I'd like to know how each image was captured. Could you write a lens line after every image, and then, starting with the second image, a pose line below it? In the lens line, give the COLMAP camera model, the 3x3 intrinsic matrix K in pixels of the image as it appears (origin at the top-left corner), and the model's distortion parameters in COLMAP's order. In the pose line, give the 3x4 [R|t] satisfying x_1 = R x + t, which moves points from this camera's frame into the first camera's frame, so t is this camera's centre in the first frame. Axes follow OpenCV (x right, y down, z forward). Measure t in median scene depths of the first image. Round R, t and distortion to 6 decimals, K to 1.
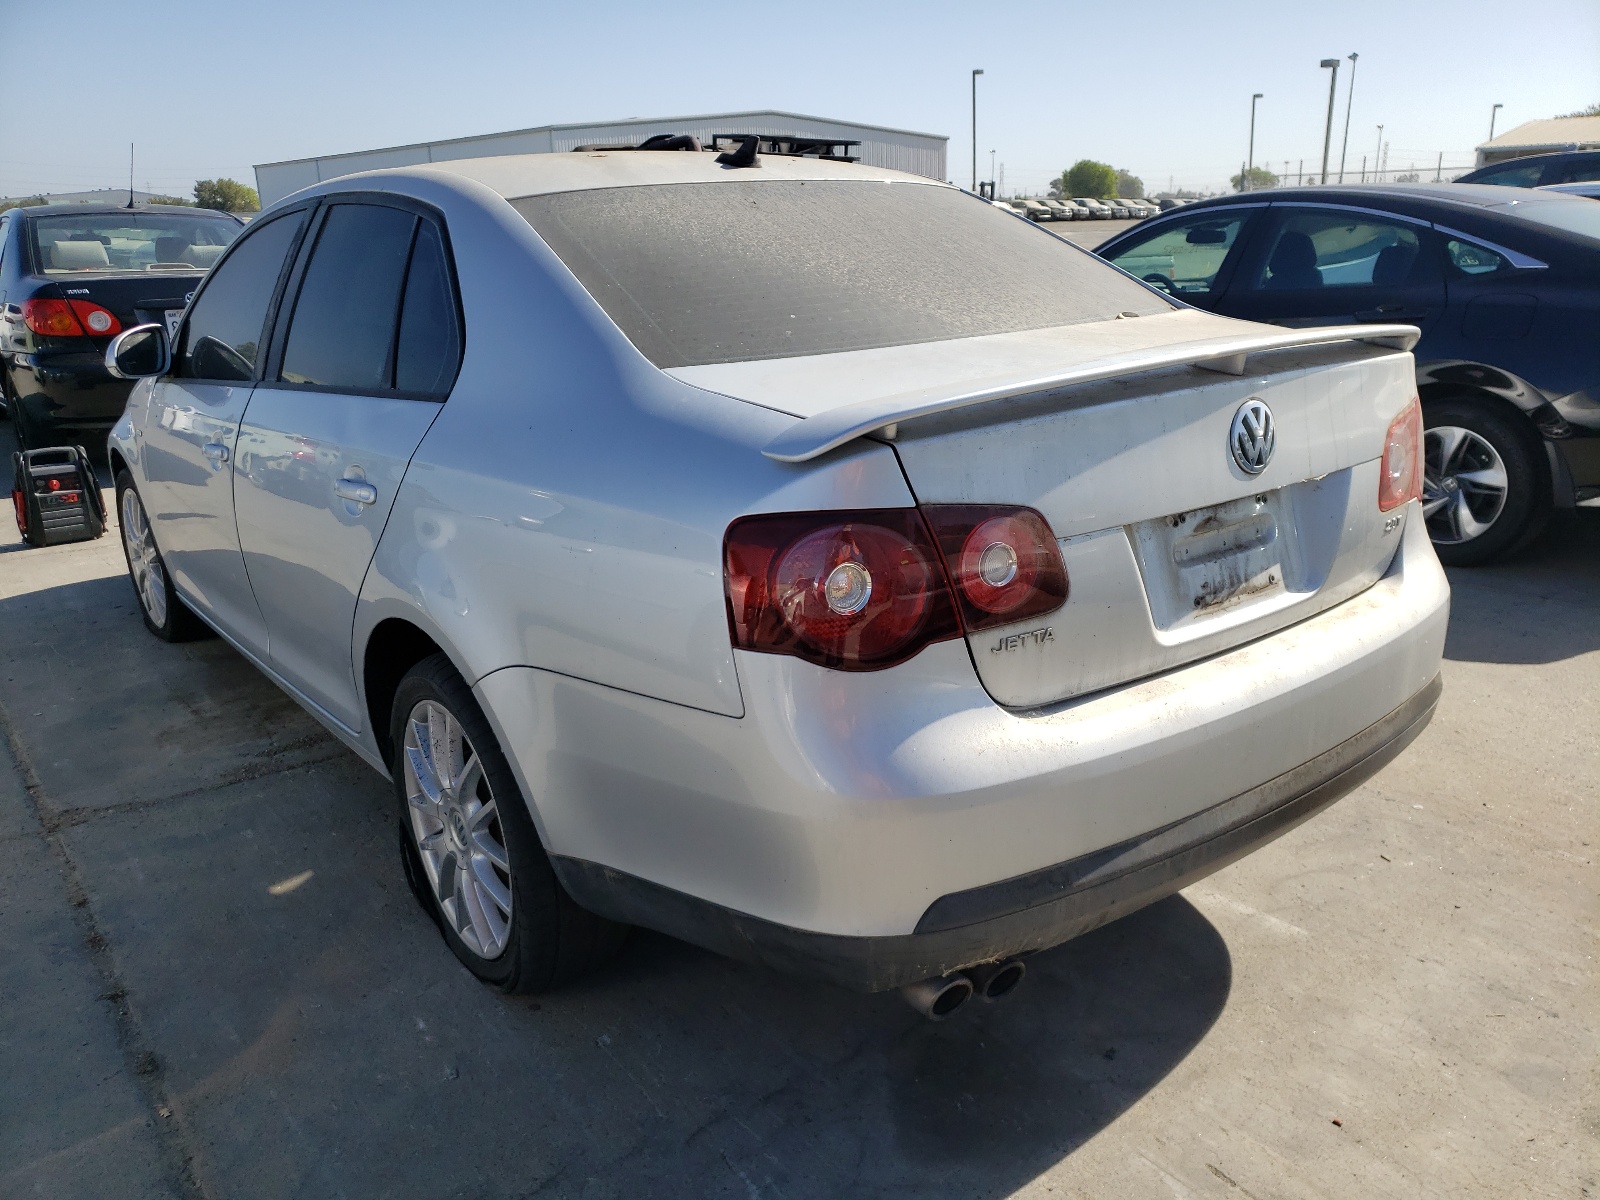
lens RADIAL K [[1213.2, 0, 801.5], [0, 1213.2, 604.7], [0, 0, 1]] dist [-0.004965, -0.001848]
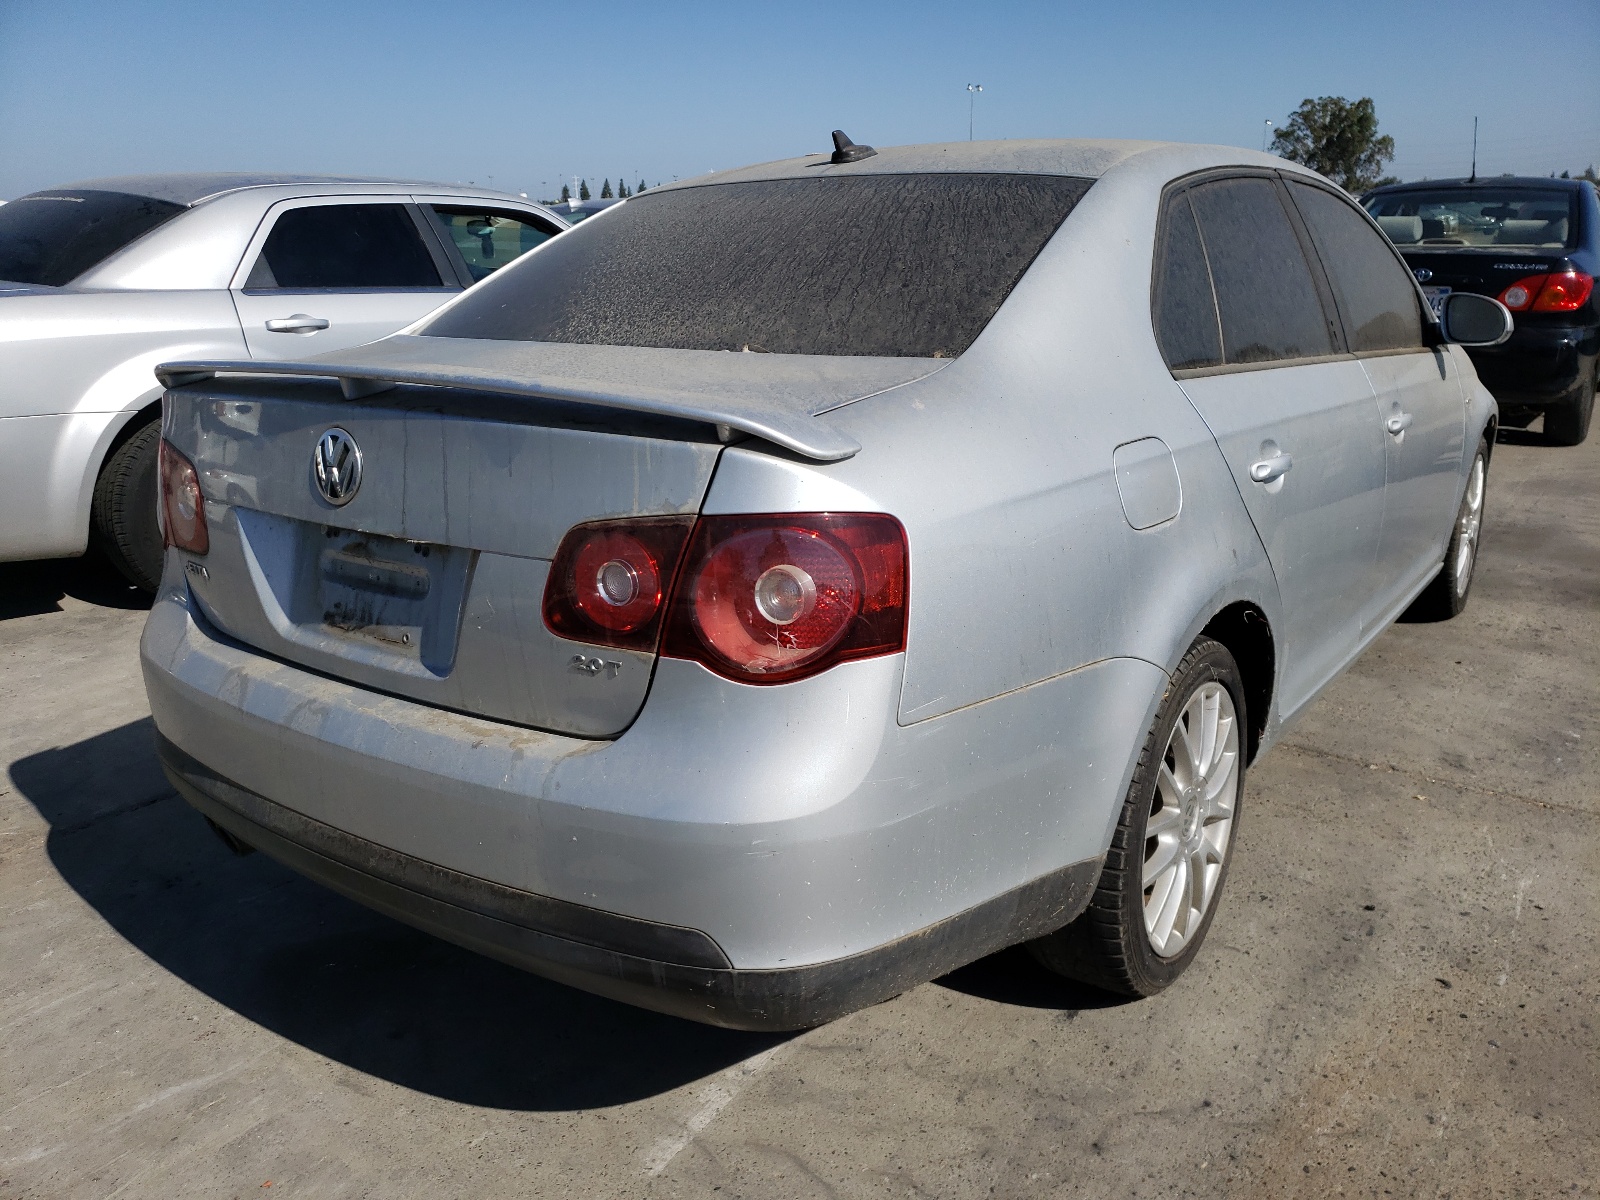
lens RADIAL K [[1213.2, 0, 801.5], [0, 1213.2, 595.9], [0, 0, 1]] dist [-0.004965, -0.001848]
pose [[0.325523, 0.298766, -0.897092, 1.303498], [-0.271765, 0.938297, 0.213875, -0.327957], [0.905637, 0.174177, 0.386631, 0.933645]]
